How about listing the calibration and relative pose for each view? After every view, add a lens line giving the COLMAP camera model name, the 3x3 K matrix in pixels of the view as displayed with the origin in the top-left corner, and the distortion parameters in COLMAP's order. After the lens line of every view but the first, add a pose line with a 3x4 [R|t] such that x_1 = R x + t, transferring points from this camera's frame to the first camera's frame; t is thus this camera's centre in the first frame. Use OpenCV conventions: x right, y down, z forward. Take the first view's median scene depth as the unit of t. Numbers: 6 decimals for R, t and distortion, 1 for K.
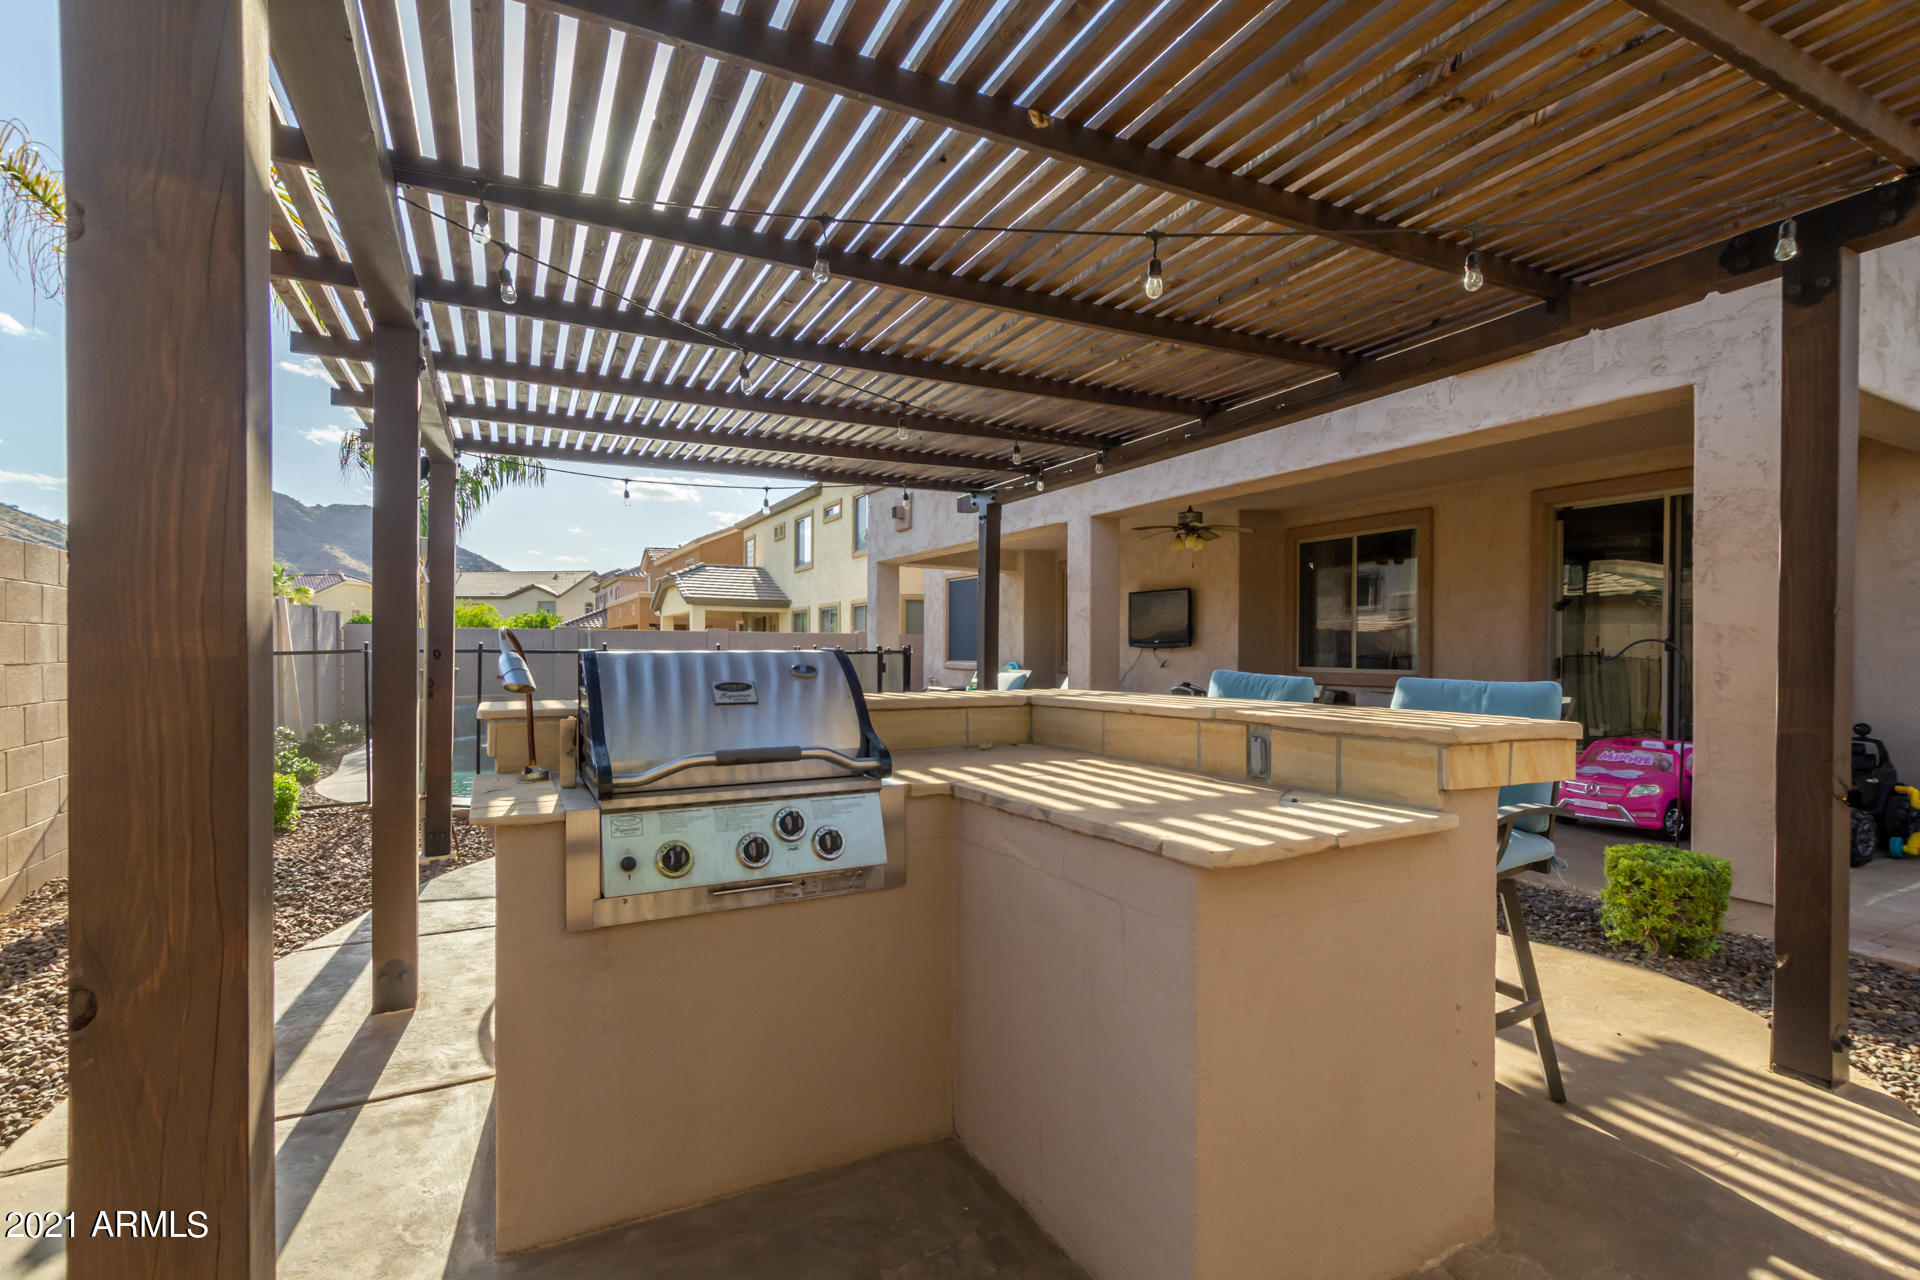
lens RADIAL K [[880.8, 0, 946.1], [0, 880.8, 661.9], [0, 0, 1]] dist [0.002424, -0.000427]
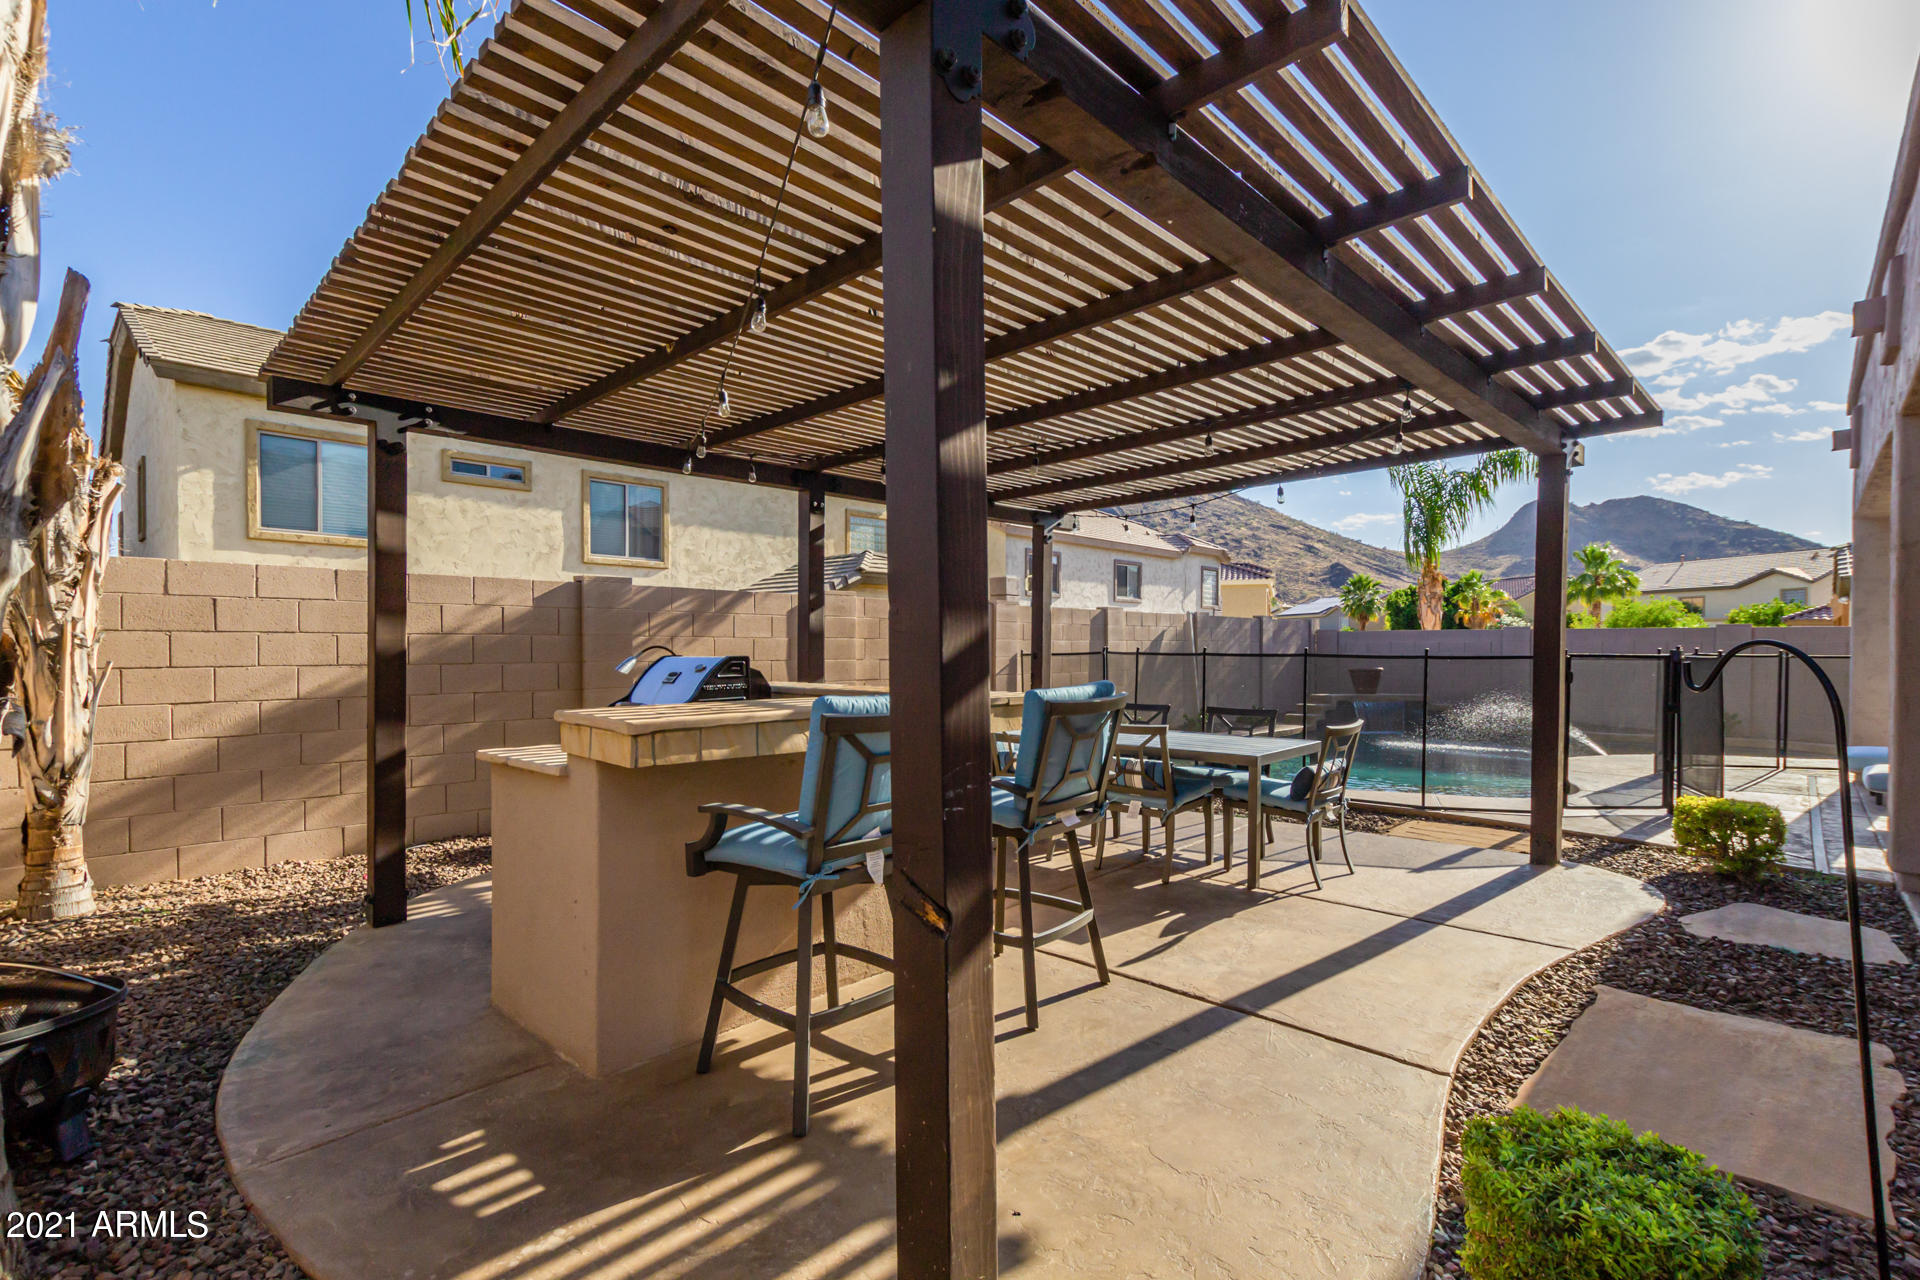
lens RADIAL K [[880.8, 0, 946.1], [0, 880.8, 661.9], [0, 0, 1]] dist [0.002424, -0.000427]
pose [[0.311824, 0.014565, -0.950028, 0.209915], [-0.014637, 0.999837, 0.010525, -0.002006], [0.950027, 0.010623, 0.311986, 0.109600]]
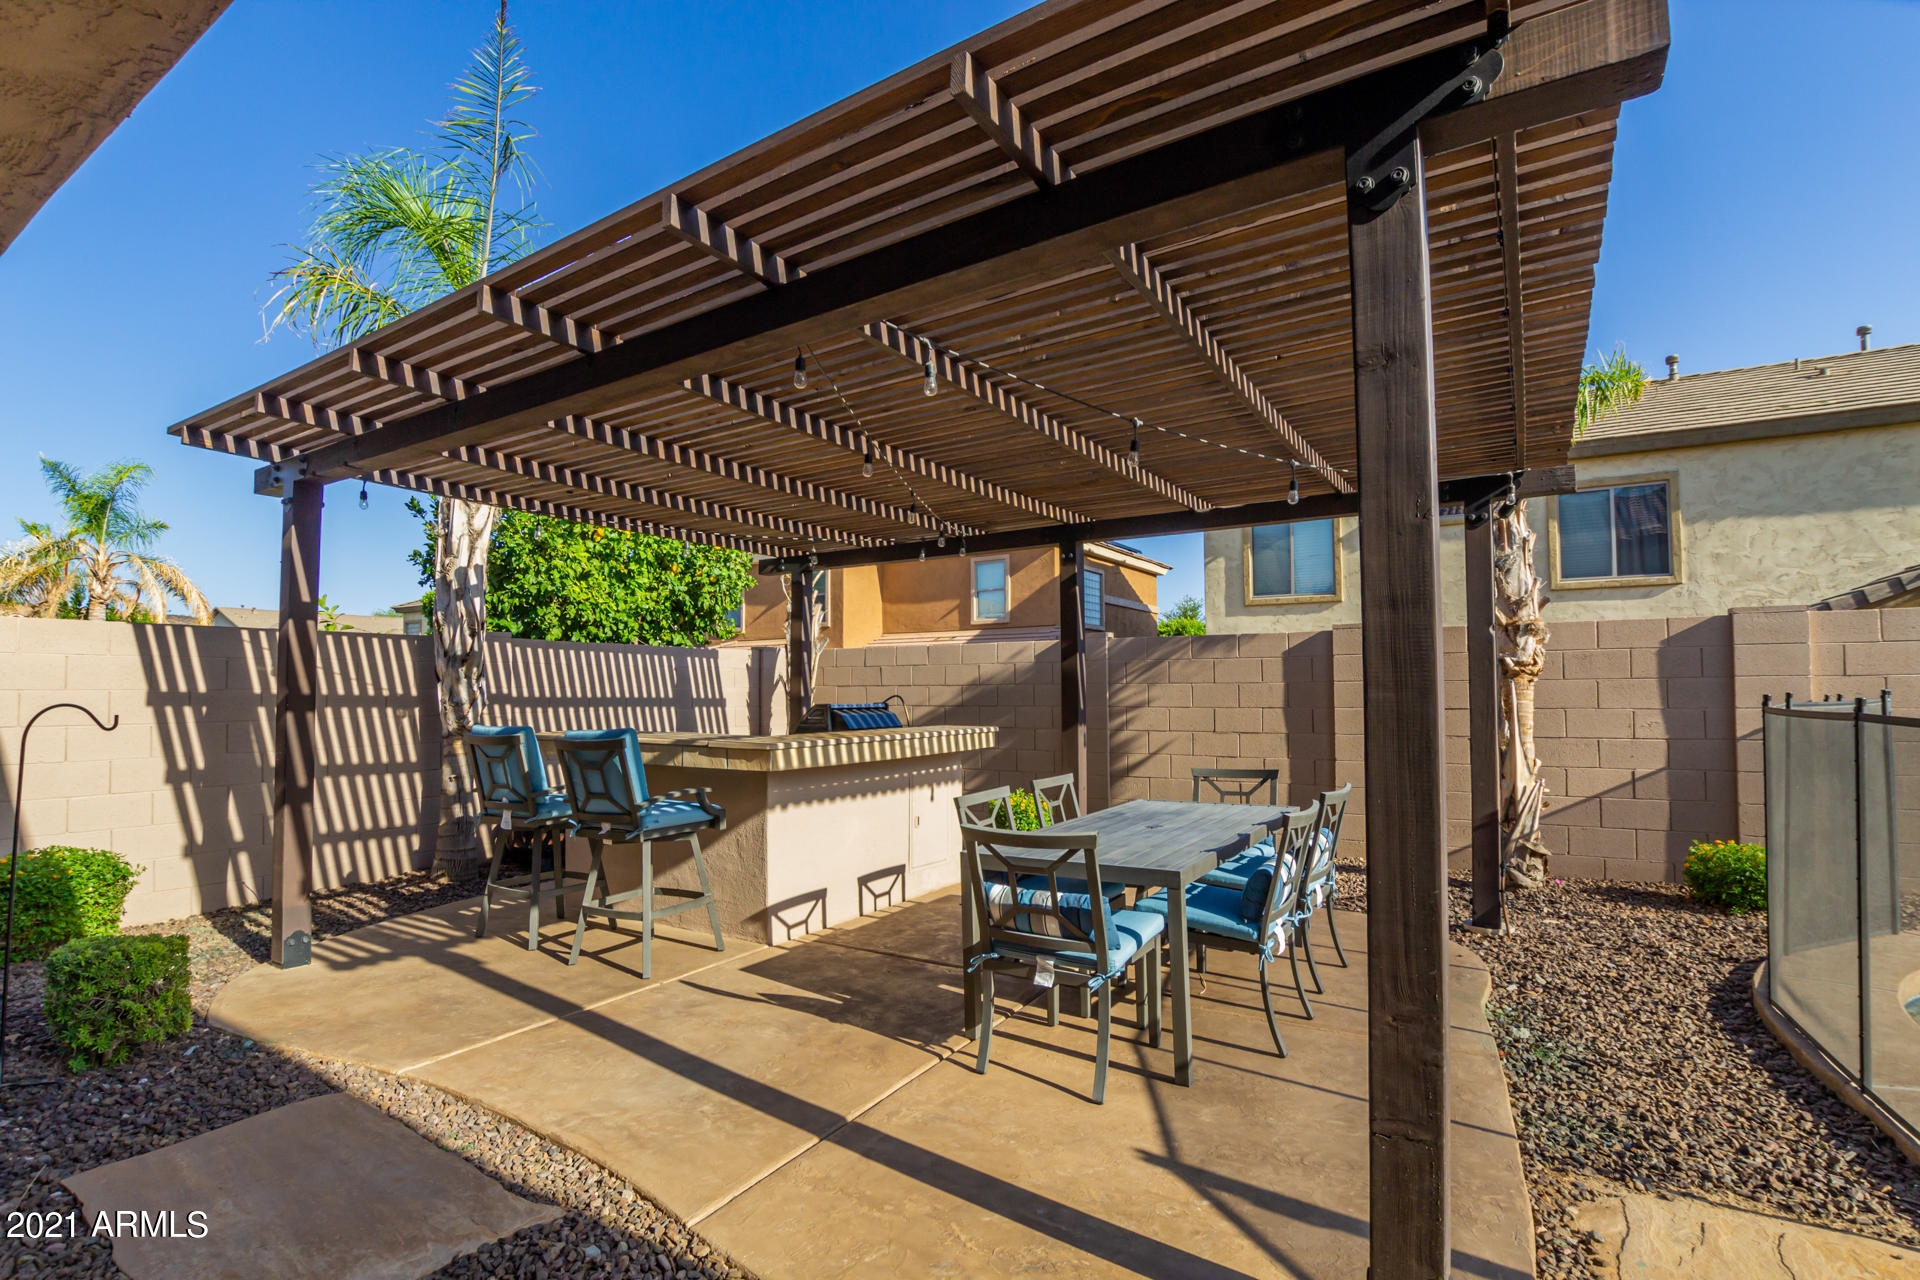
lens RADIAL K [[893.4, 0, 952.6], [0, 893.4, 660.7], [0, 0, 1]] dist [-0.027607, -0.000200]
pose [[-0.866569, -0.011329, -0.498929, 0.099534], [-0.002166, 0.999818, -0.018940, -0.009199], [0.499052, -0.015333, -0.866436, 0.413865]]
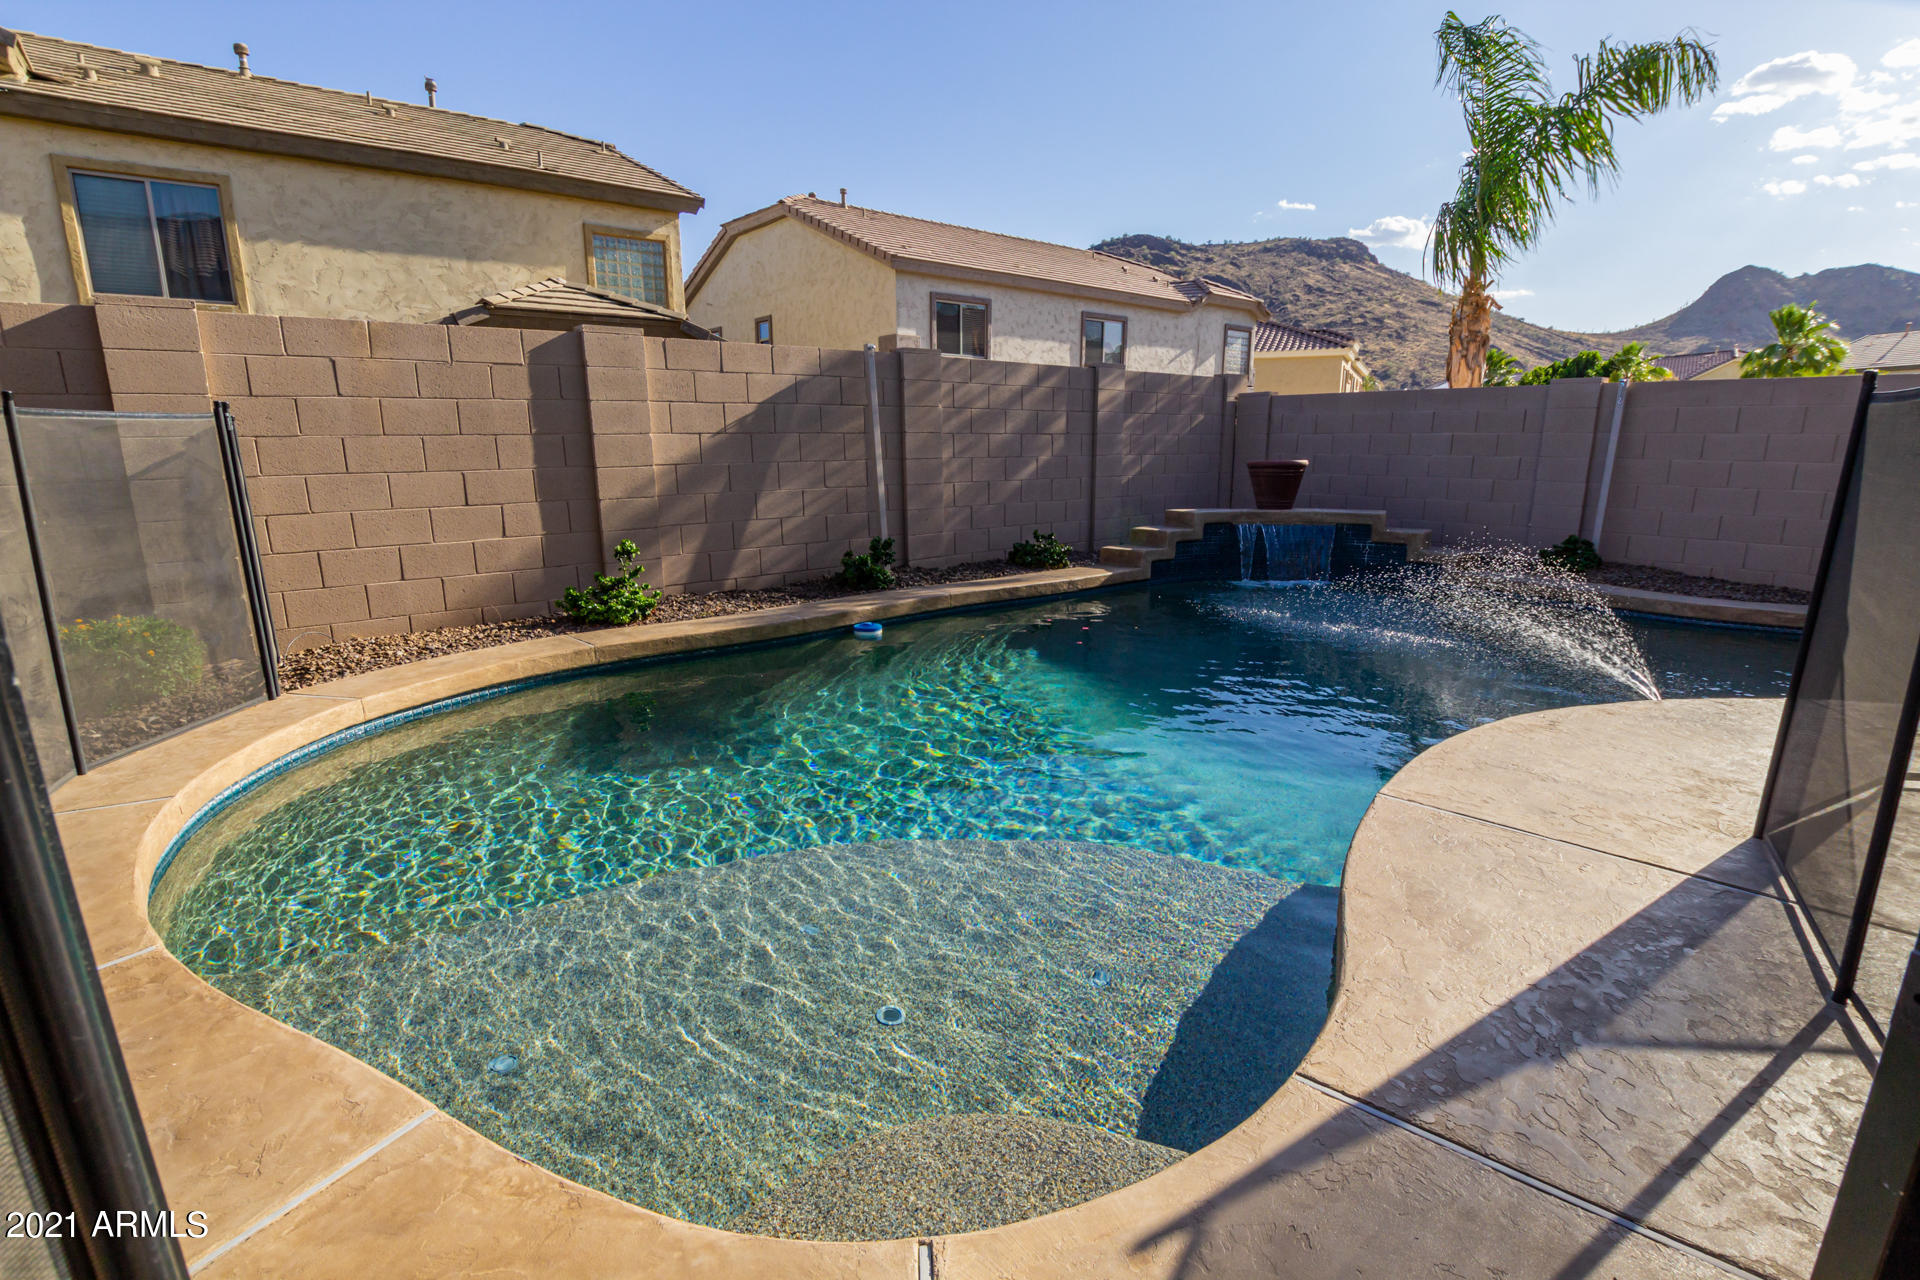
lens RADIAL K [[893.4, 0, 952.6], [0, 893.4, 660.7], [0, 0, 1]] dist [-0.027607, -0.000200]
pose [[0.203811, 0.229766, -0.951666, -0.007355], [-0.010518, 0.972528, 0.232550, 0.001656], [0.978954, -0.037386, 0.200628, 0.447648]]
